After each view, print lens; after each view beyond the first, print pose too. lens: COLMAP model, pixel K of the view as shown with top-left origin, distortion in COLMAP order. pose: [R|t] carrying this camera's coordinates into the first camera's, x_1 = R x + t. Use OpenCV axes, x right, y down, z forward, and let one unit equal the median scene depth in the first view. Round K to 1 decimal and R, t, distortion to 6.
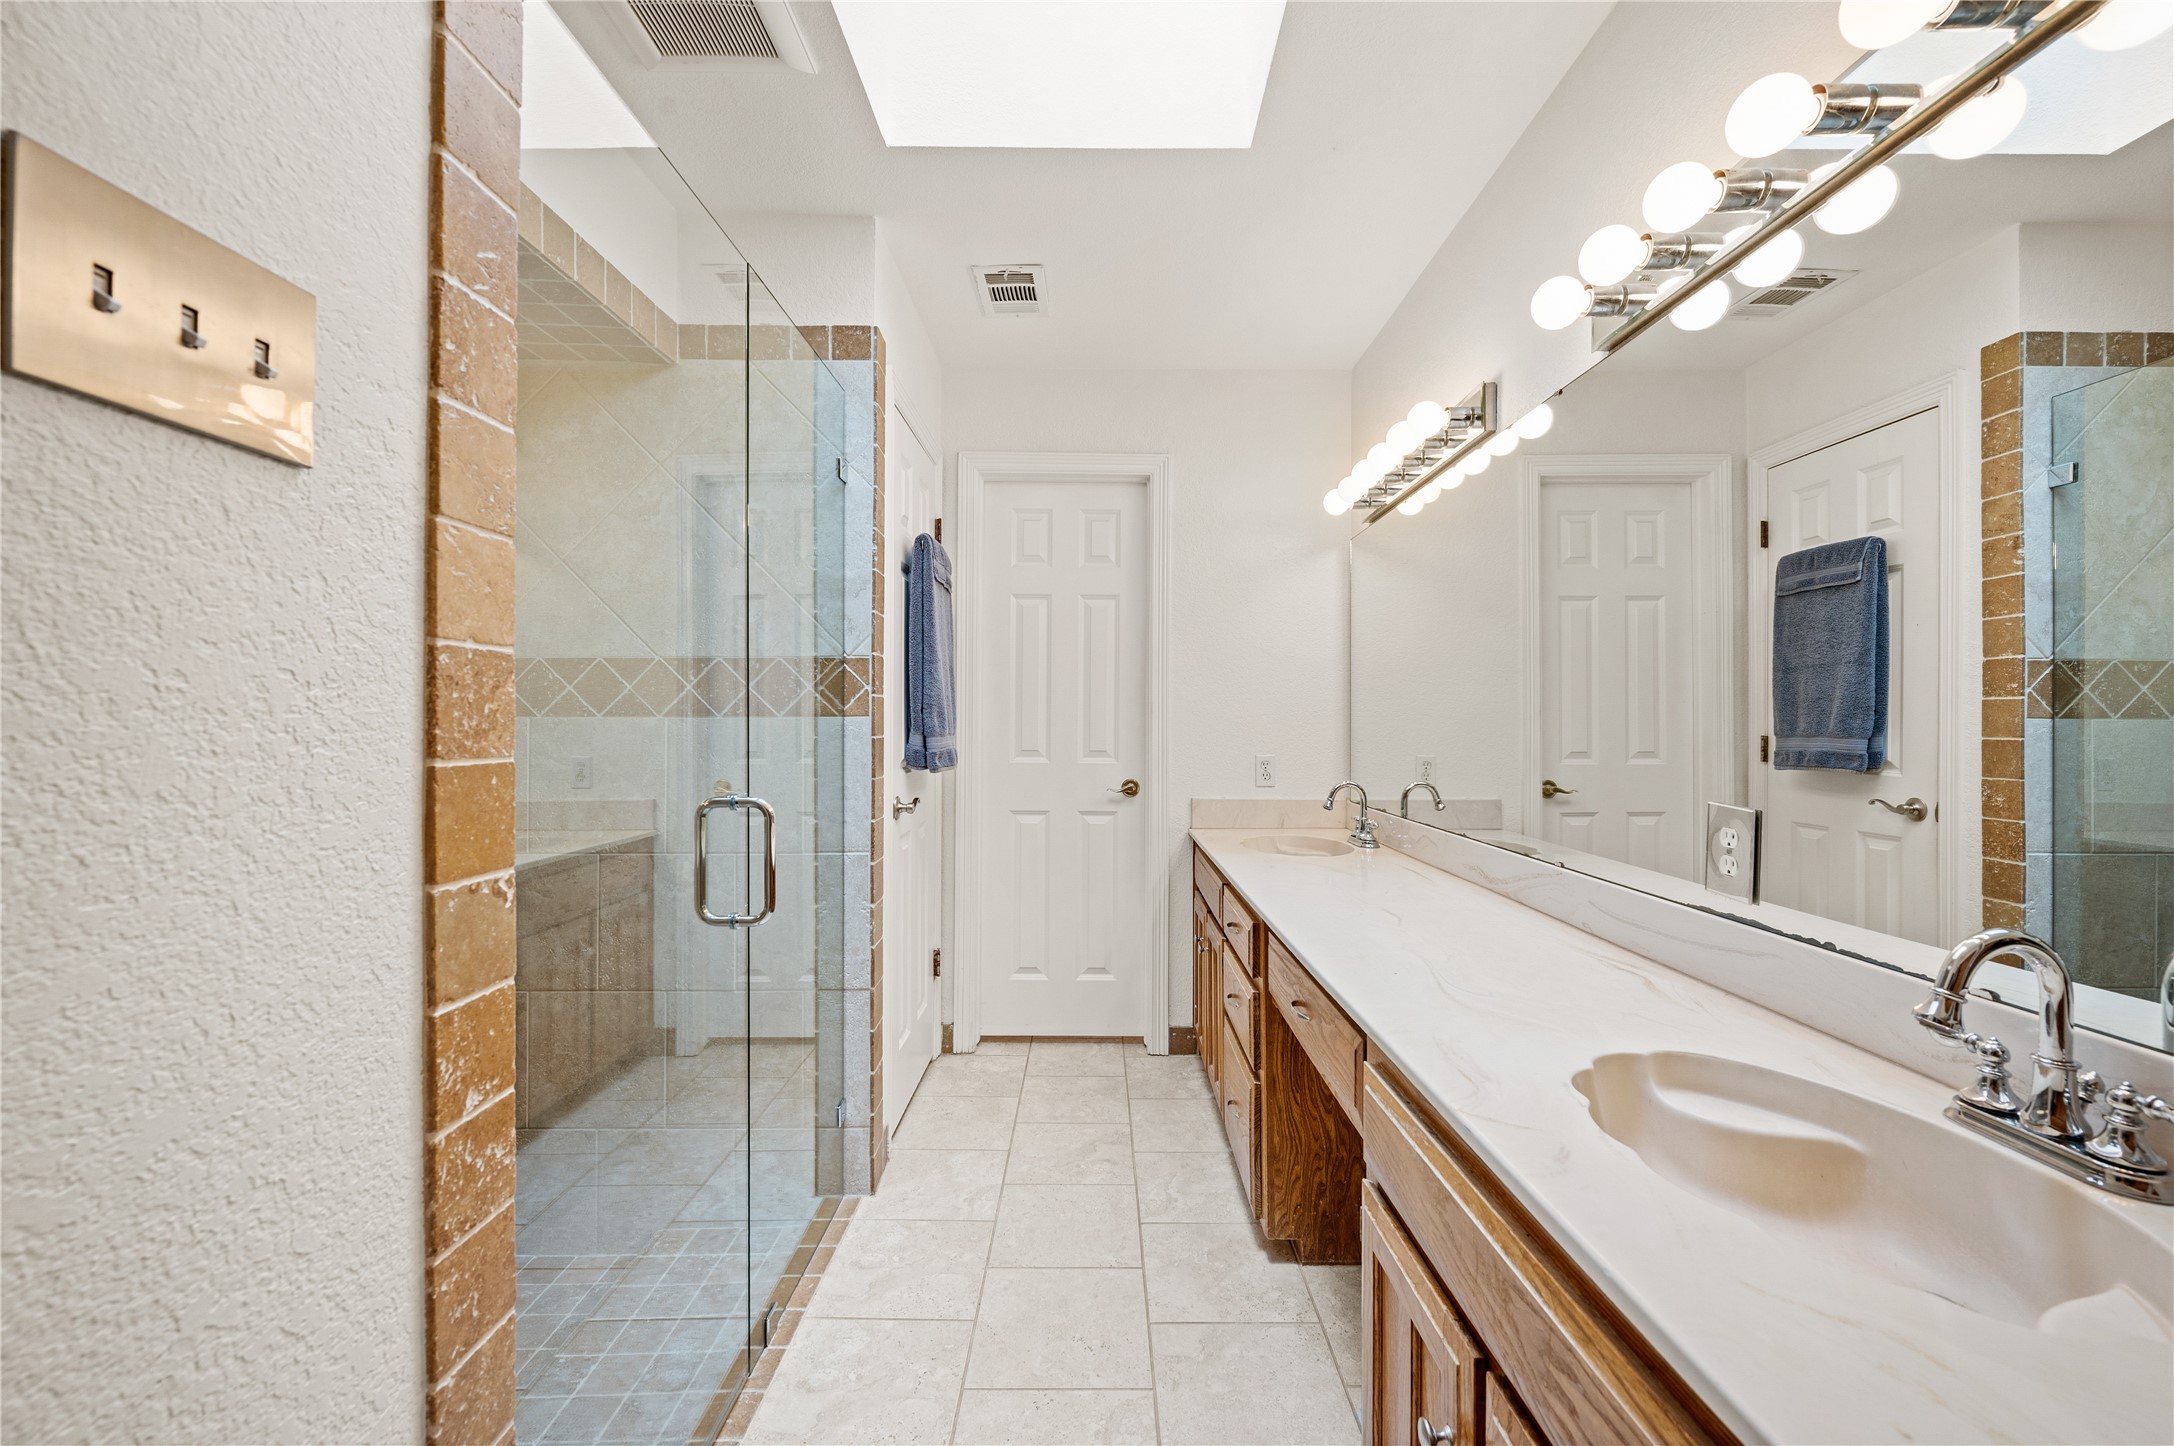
lens RADIAL K [[850.7, 0, 1088.7], [0, 850.7, 720.0], [0, 0, 1]] dist [0.004068, -0.001188]
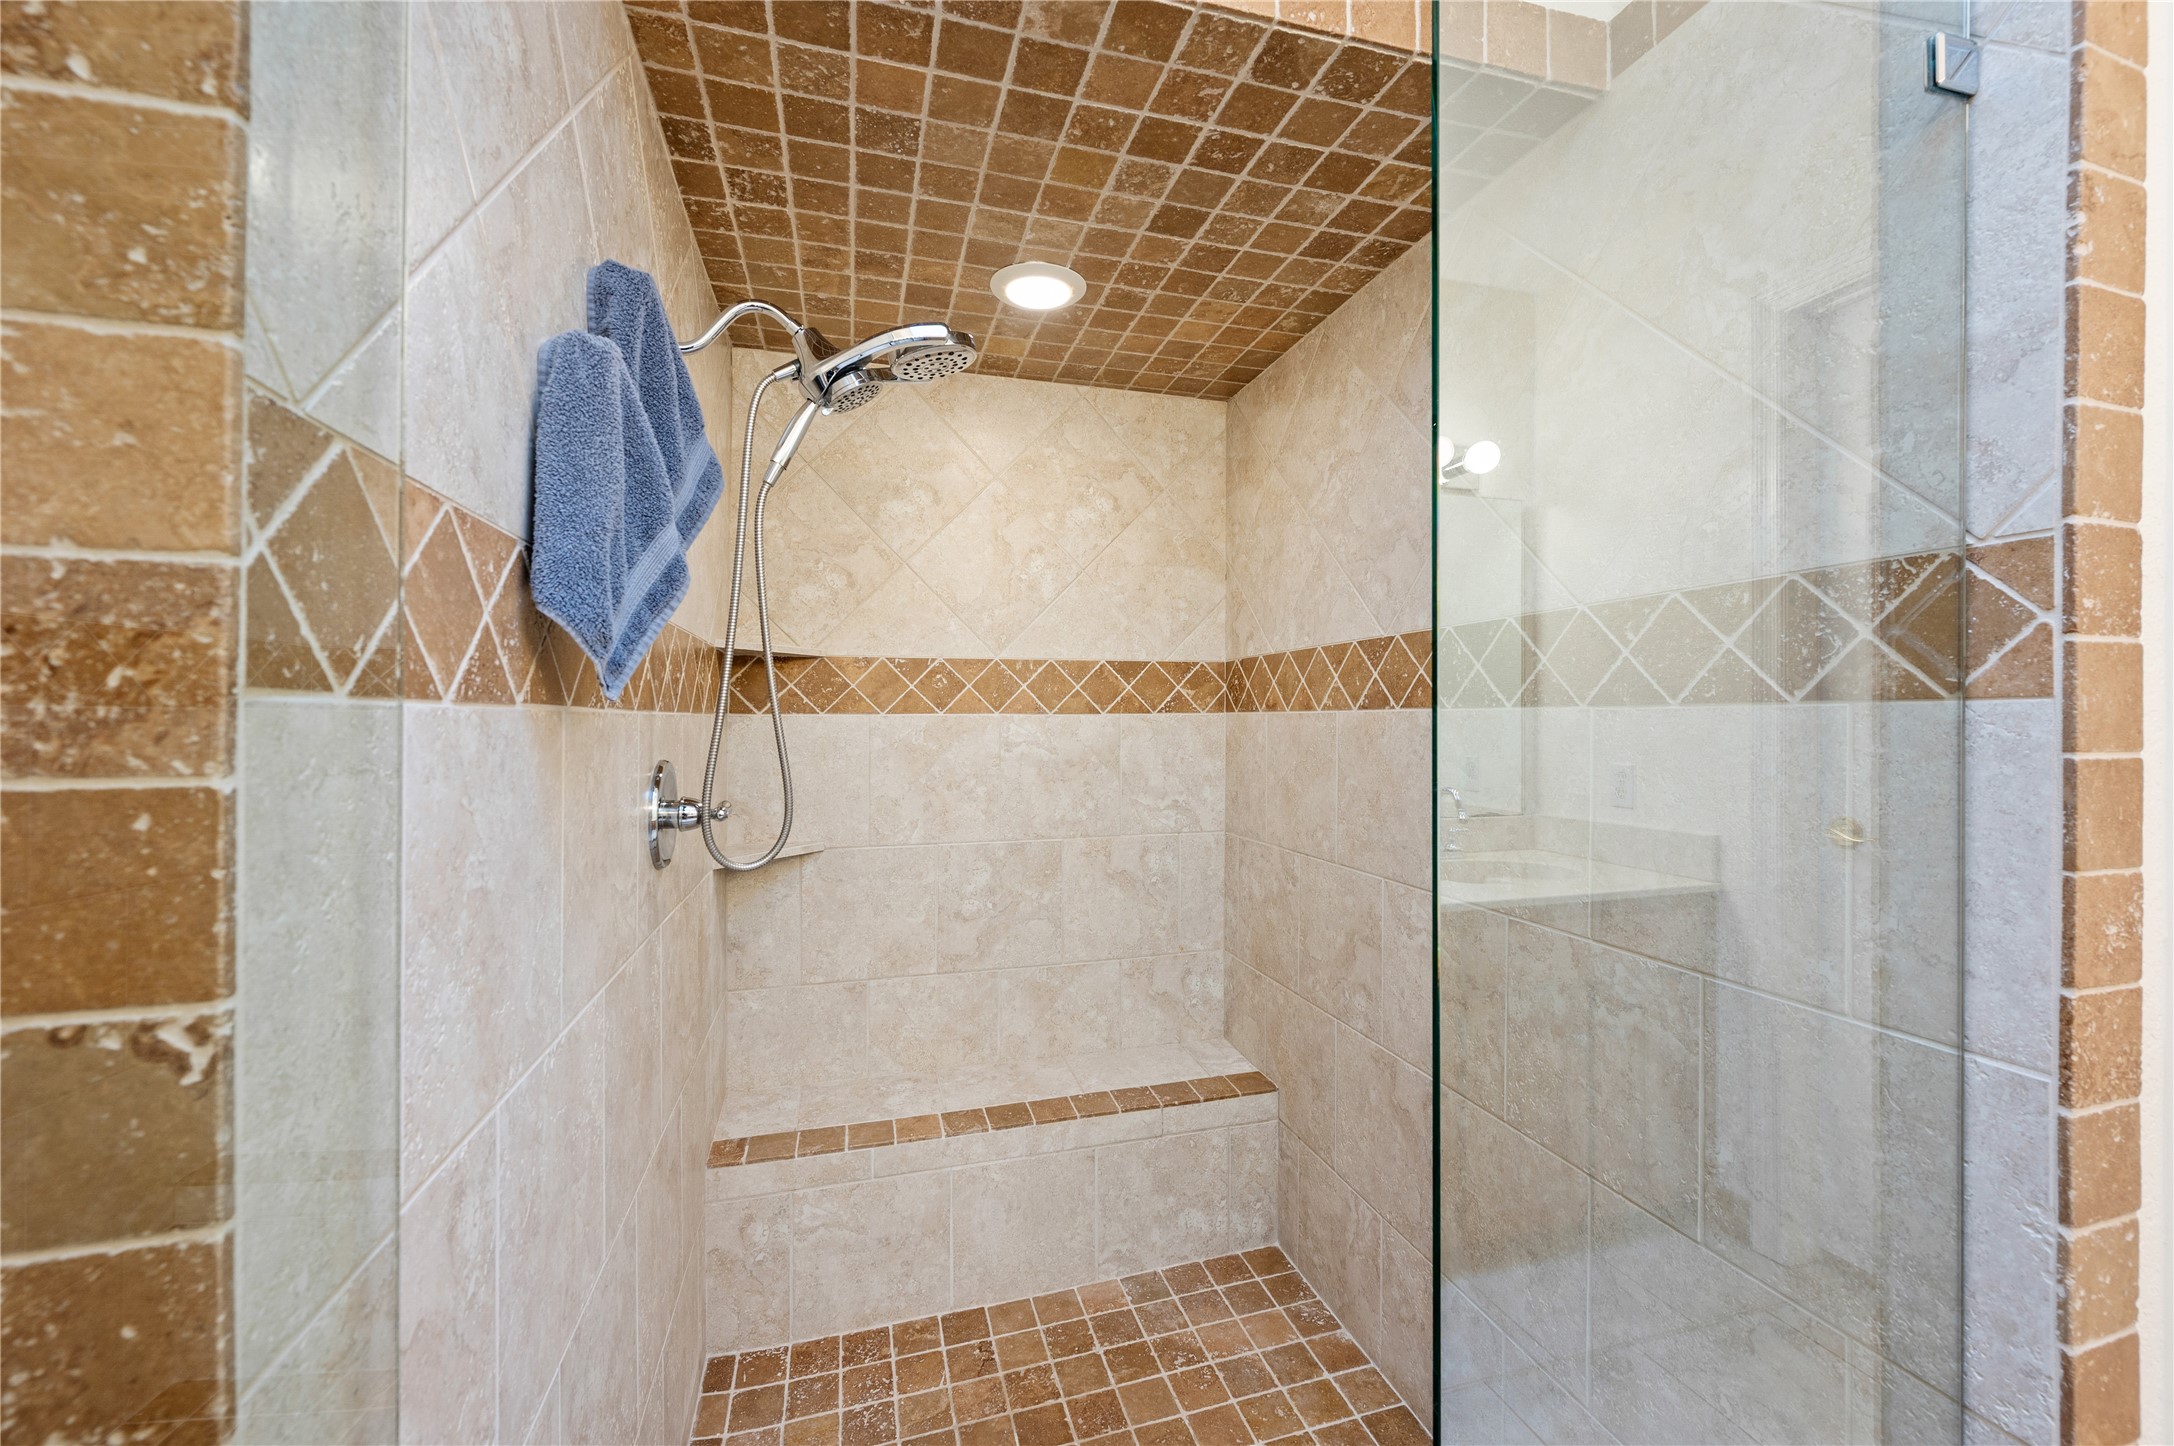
lens RADIAL K [[850.7, 0, 1085.5], [0, 850.7, 715.5], [0, 0, 1]] dist [0.004068, -0.001188]
pose [[0.276857, -0.002058, -0.960909, -0.043973], [0.000629, 0.999998, -0.001961, 0.006208], [0.960911, -0.000061, 0.276858, 0.872439]]
